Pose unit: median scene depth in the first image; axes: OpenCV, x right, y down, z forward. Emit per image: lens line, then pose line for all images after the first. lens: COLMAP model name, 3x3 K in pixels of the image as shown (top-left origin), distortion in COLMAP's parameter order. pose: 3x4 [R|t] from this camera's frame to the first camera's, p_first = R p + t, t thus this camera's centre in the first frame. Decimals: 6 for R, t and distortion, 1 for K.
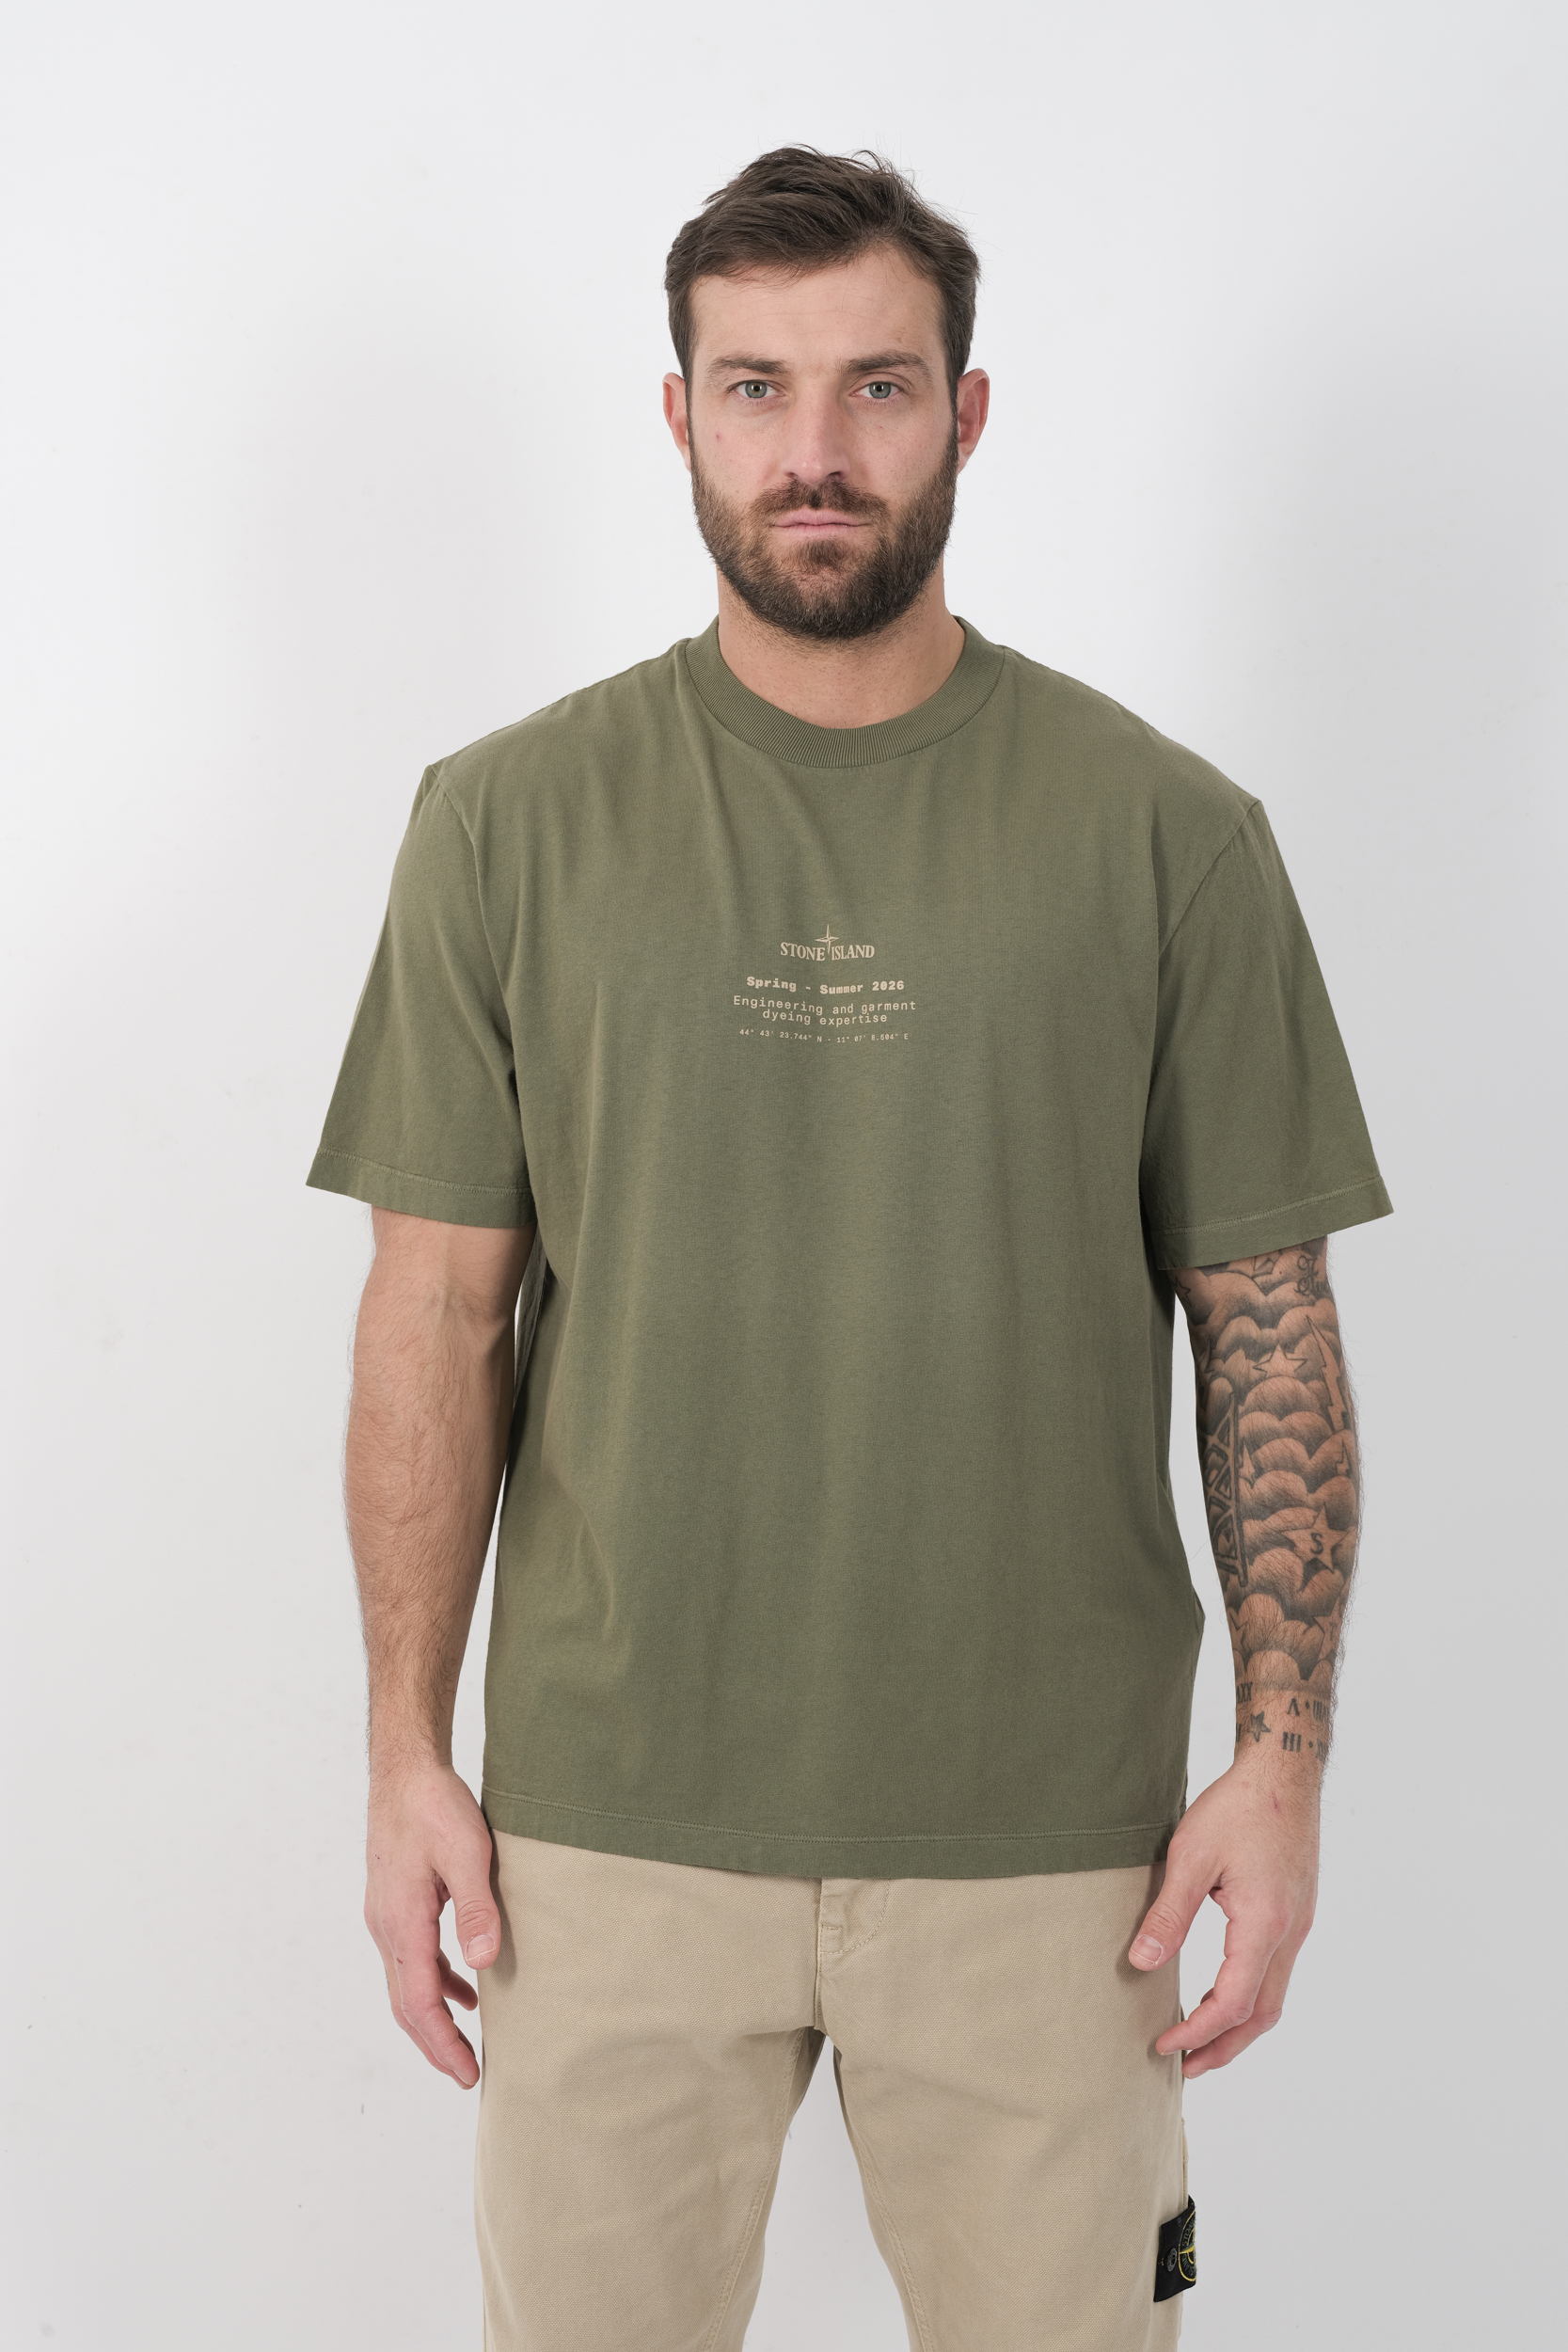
lens RADIAL K [[3430.3, 0, 784.0], [0, 3430.3, 1176.0], [0, 0, 1]] dist [-0.029700, -0.051821]
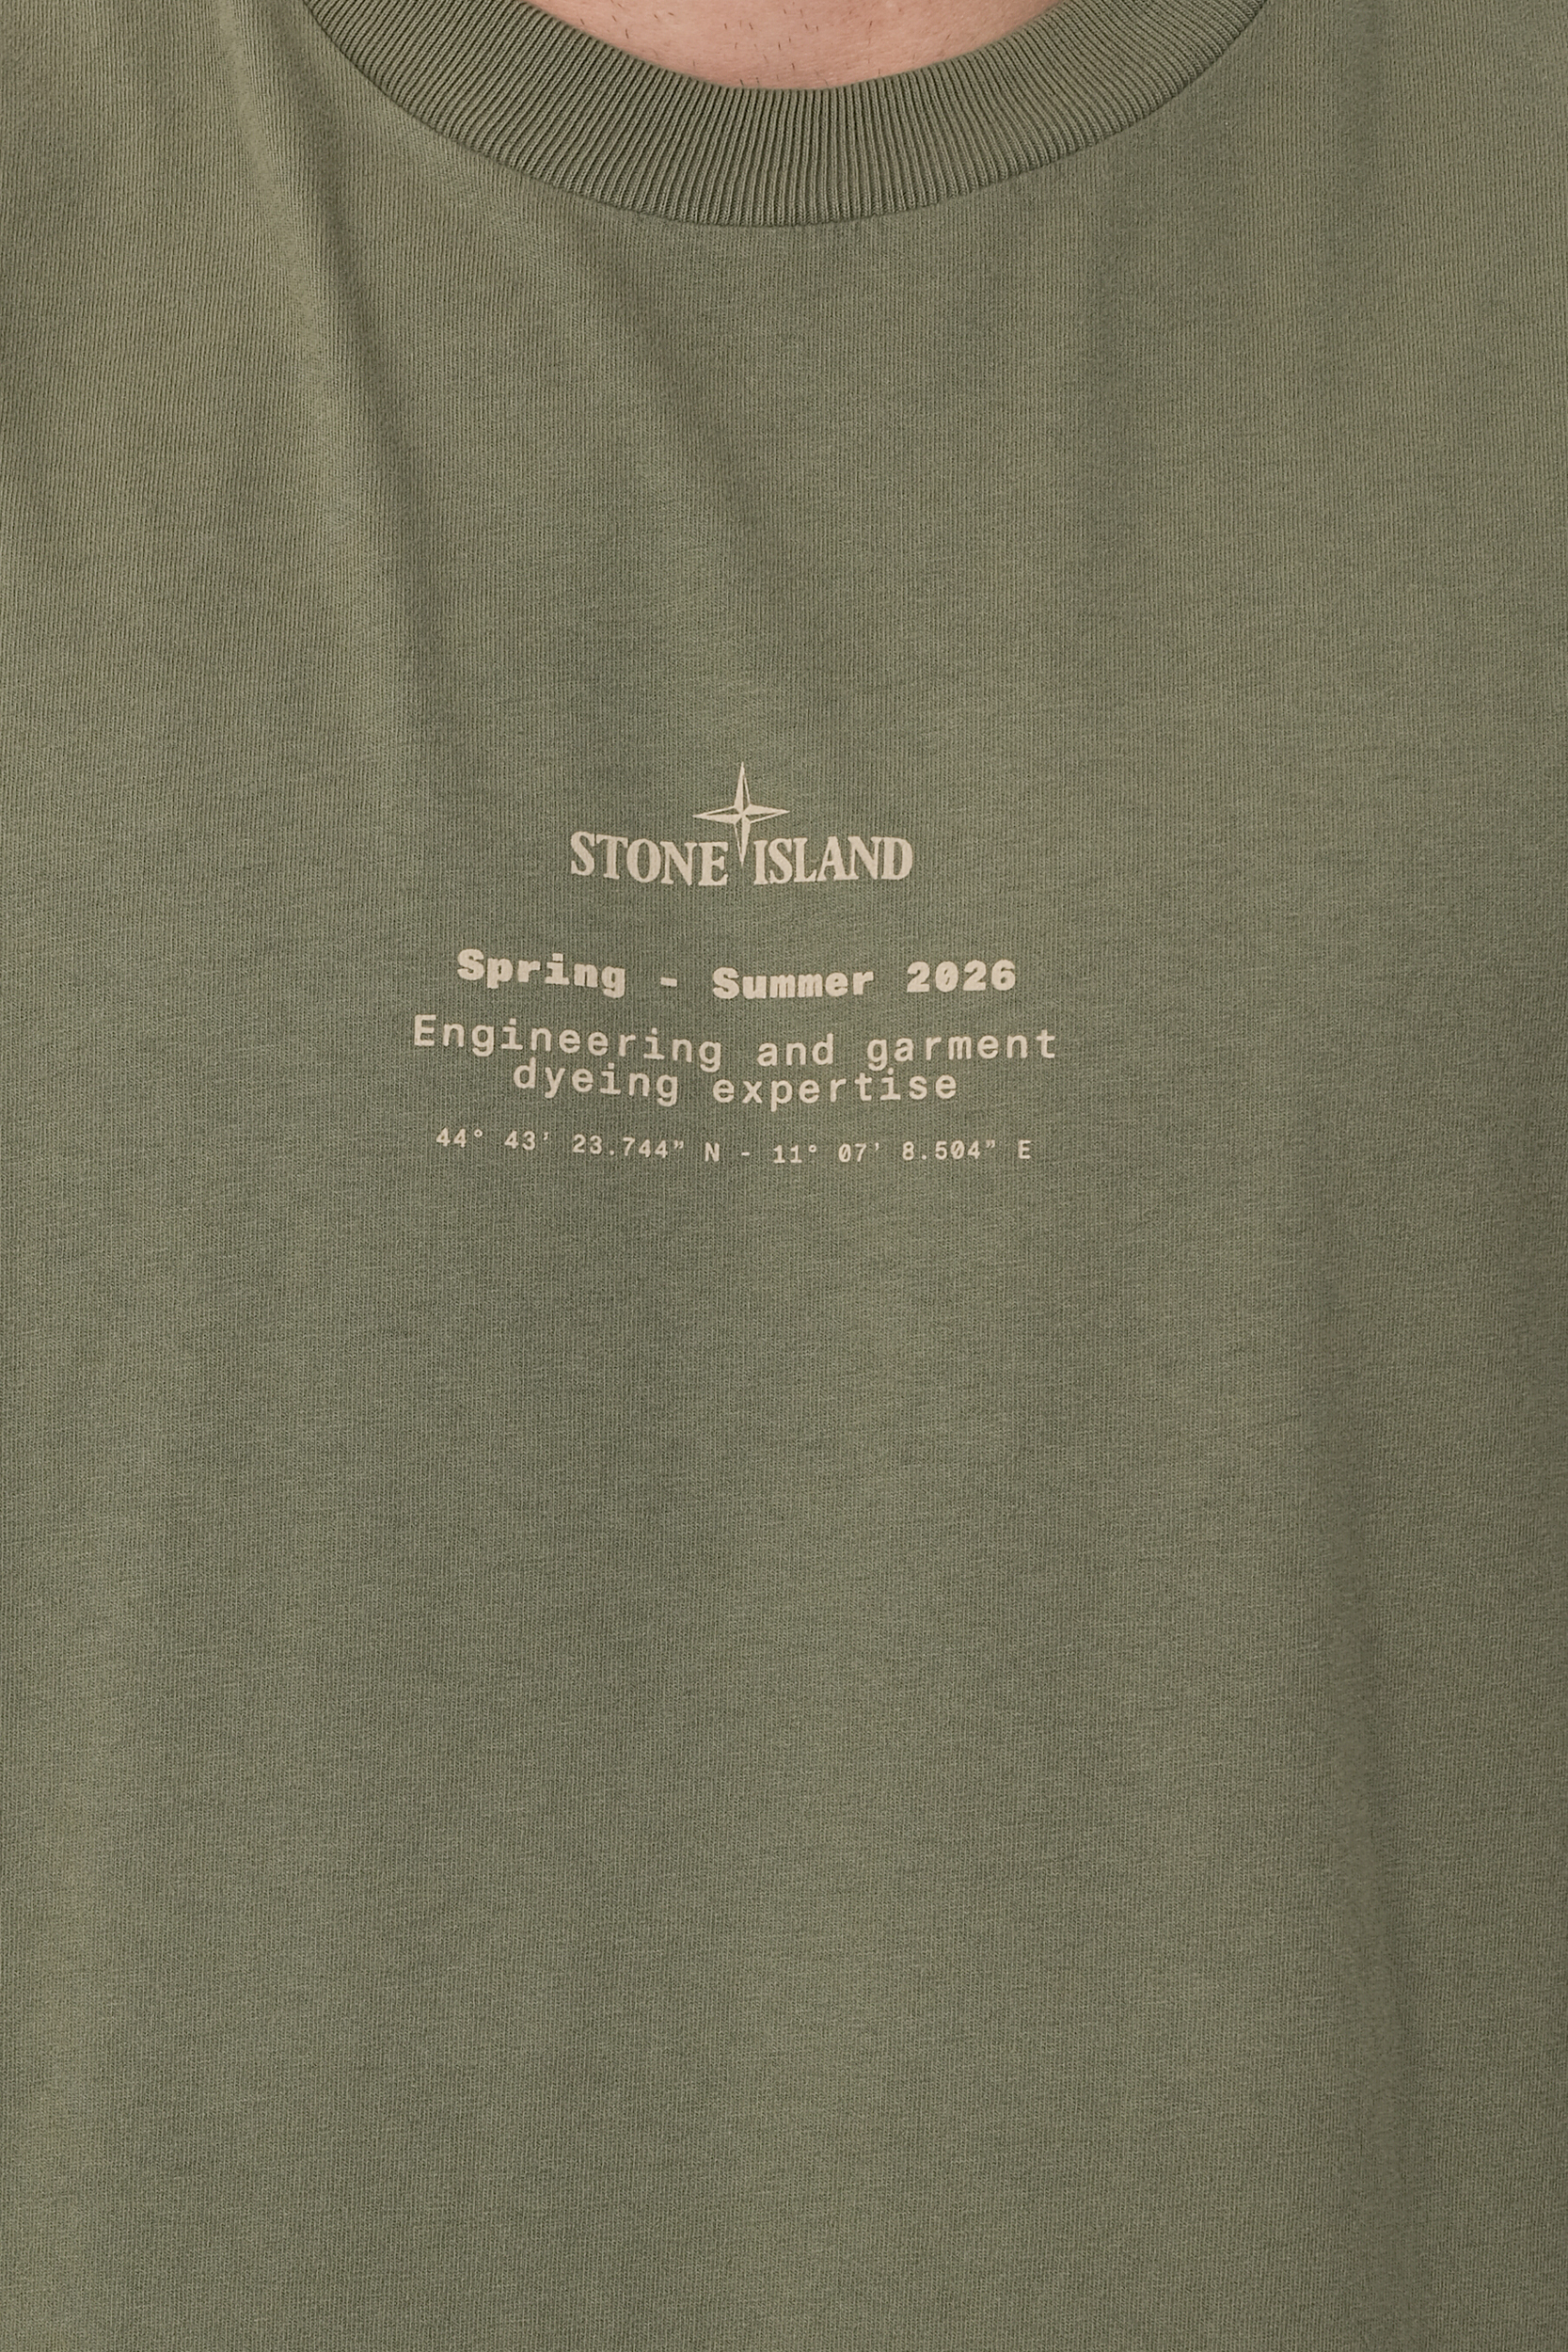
lens RADIAL K [[4603.7, 0, 784.0], [0, 4603.7, 1176.0], [0, 0, 1]] dist [0.019587, 0.122797]
pose [[0.989932, -0.017413, 0.140471, -0.039380], [0.018341, 0.999818, -0.005309, -0.036442], [-0.140353, 0.007832, 0.990071, 0.612699]]
